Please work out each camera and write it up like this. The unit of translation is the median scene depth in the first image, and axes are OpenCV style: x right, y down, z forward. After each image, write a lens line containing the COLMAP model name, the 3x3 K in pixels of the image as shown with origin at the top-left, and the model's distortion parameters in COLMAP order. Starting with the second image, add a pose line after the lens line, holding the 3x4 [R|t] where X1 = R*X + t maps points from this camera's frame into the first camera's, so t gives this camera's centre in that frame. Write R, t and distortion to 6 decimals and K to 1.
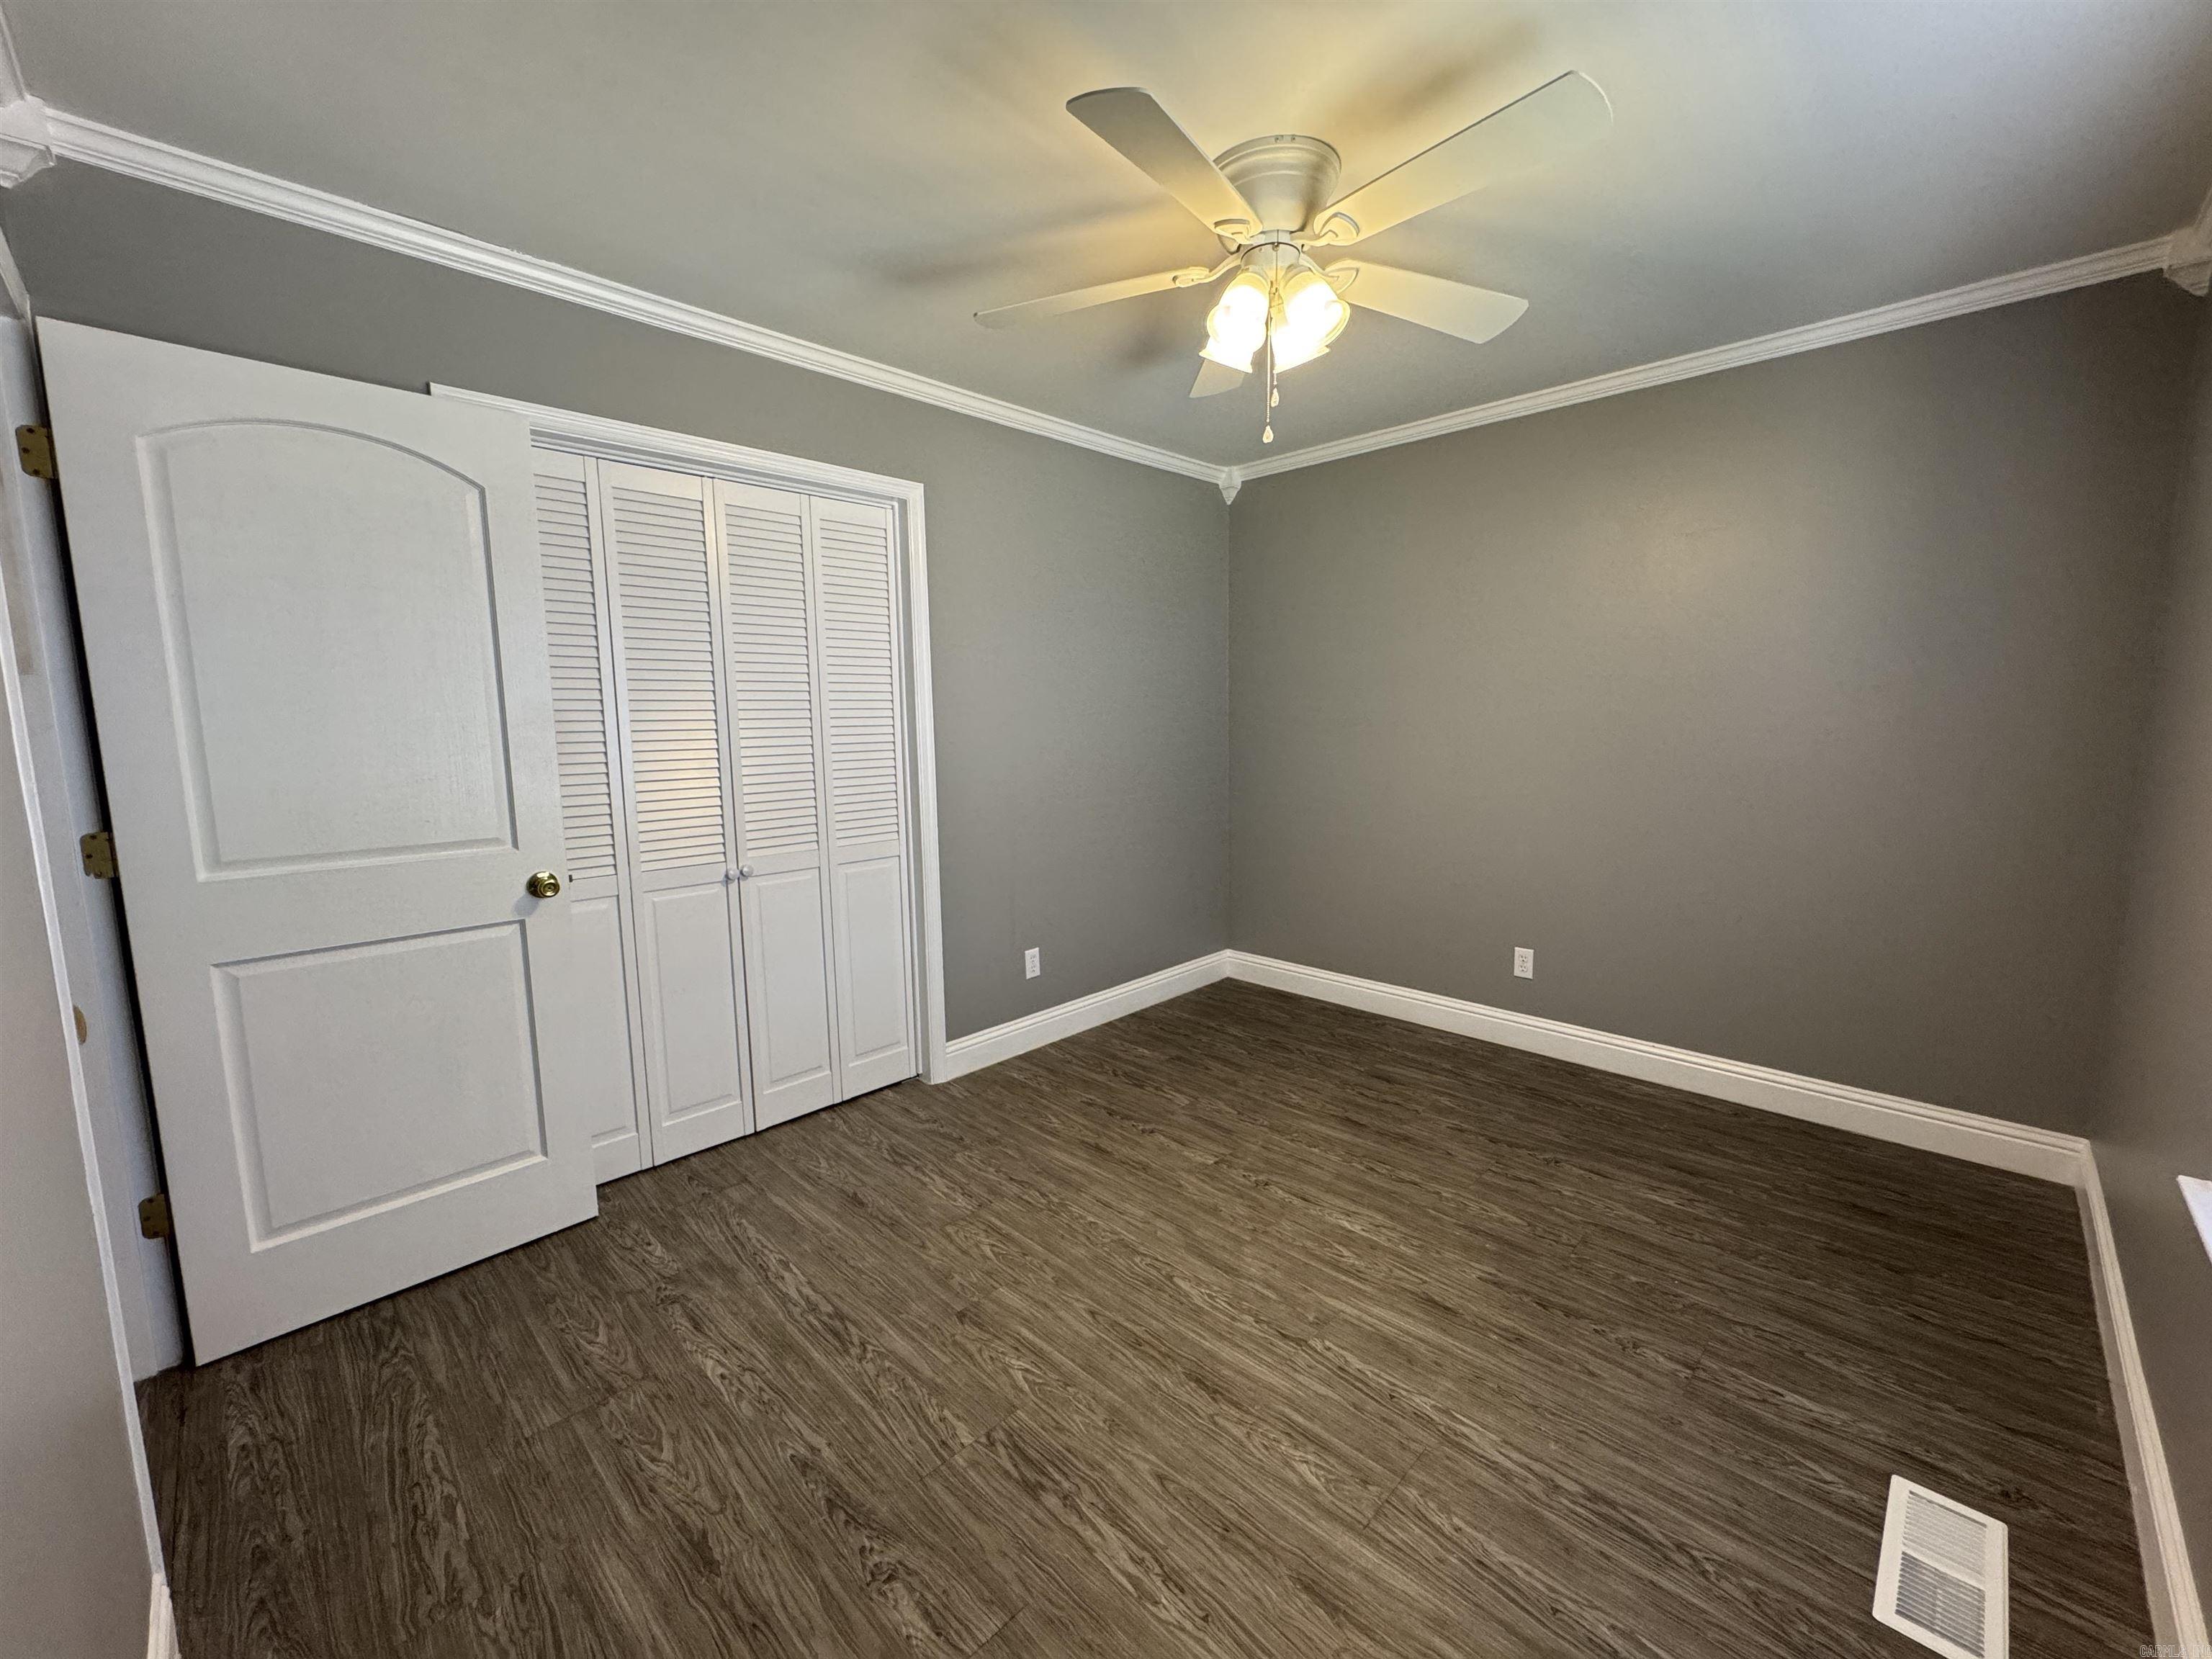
lens RADIAL K [[883.8, 0, 1106.6], [0, 883.8, 827.1], [0, 0, 1]] dist [-0.005350, 0.000808]
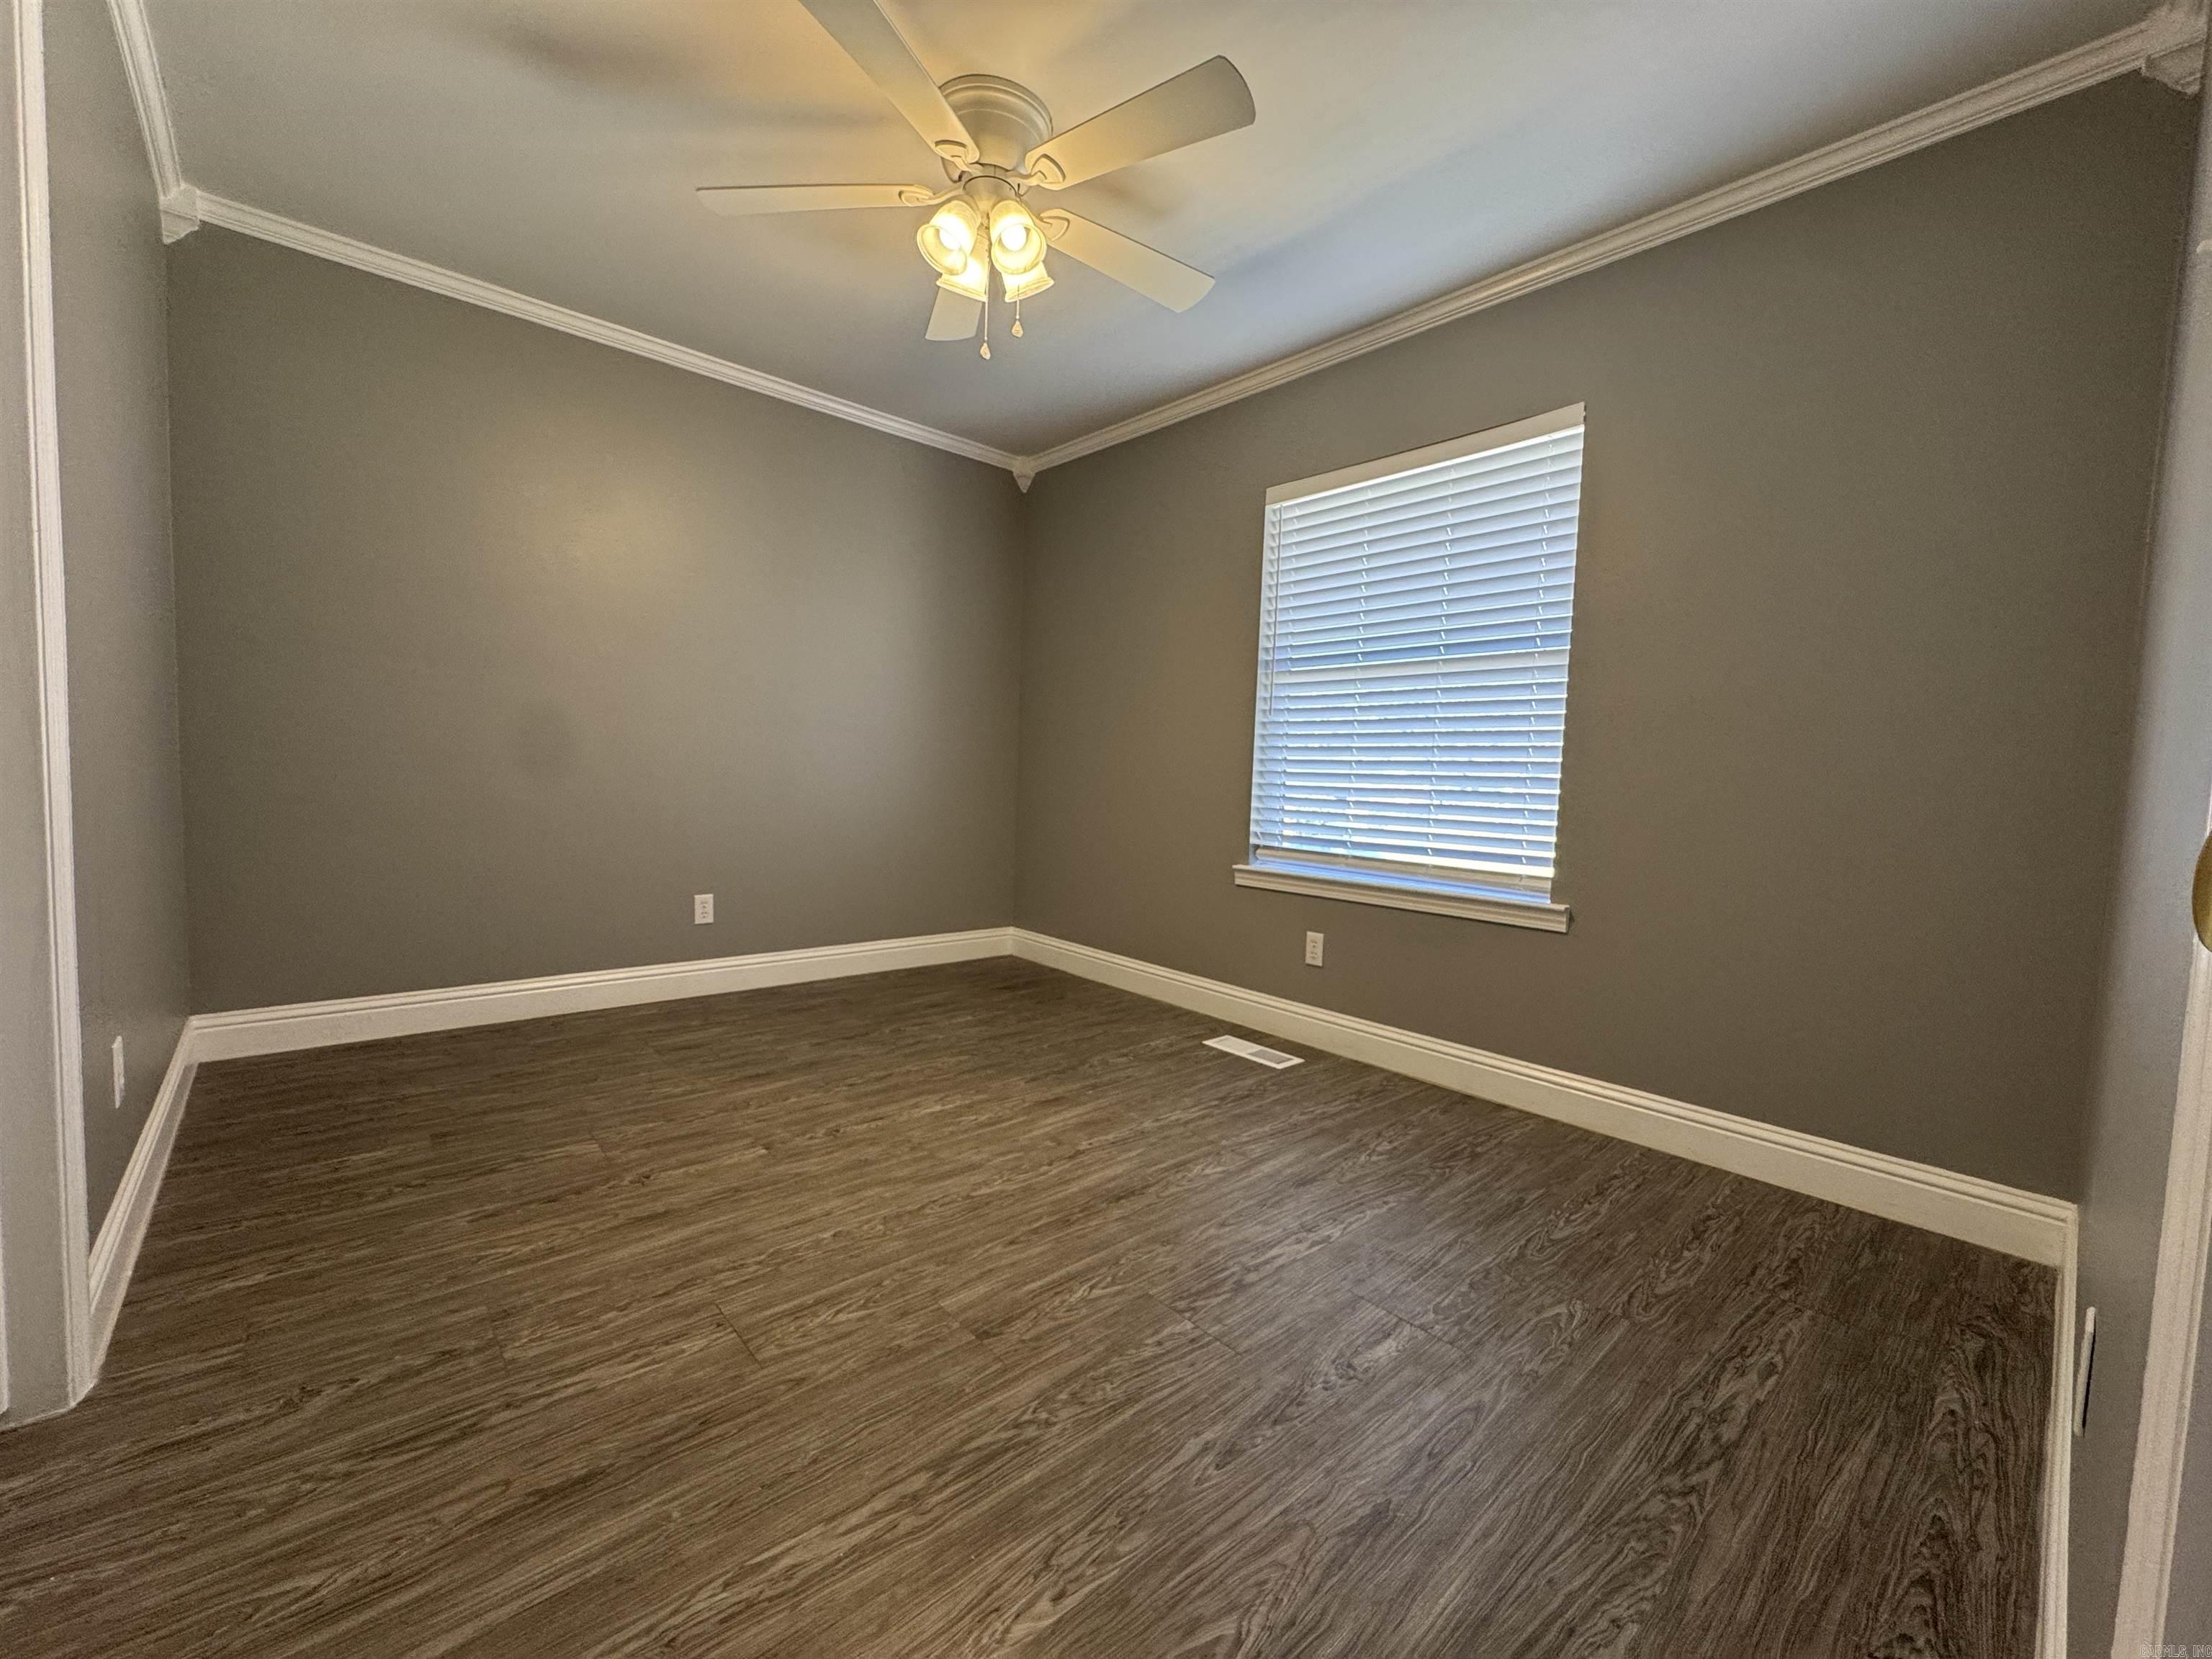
lens RADIAL K [[883.8, 0, 1104.2], [0, 883.8, 832.0], [0, 0, 1]] dist [-0.005350, 0.000808]
pose [[0.060709, -0.056186, 0.996573, -0.833962], [0.088344, 0.994799, 0.050705, 0.088850], [-0.994238, 0.084963, 0.065357, 0.762298]]
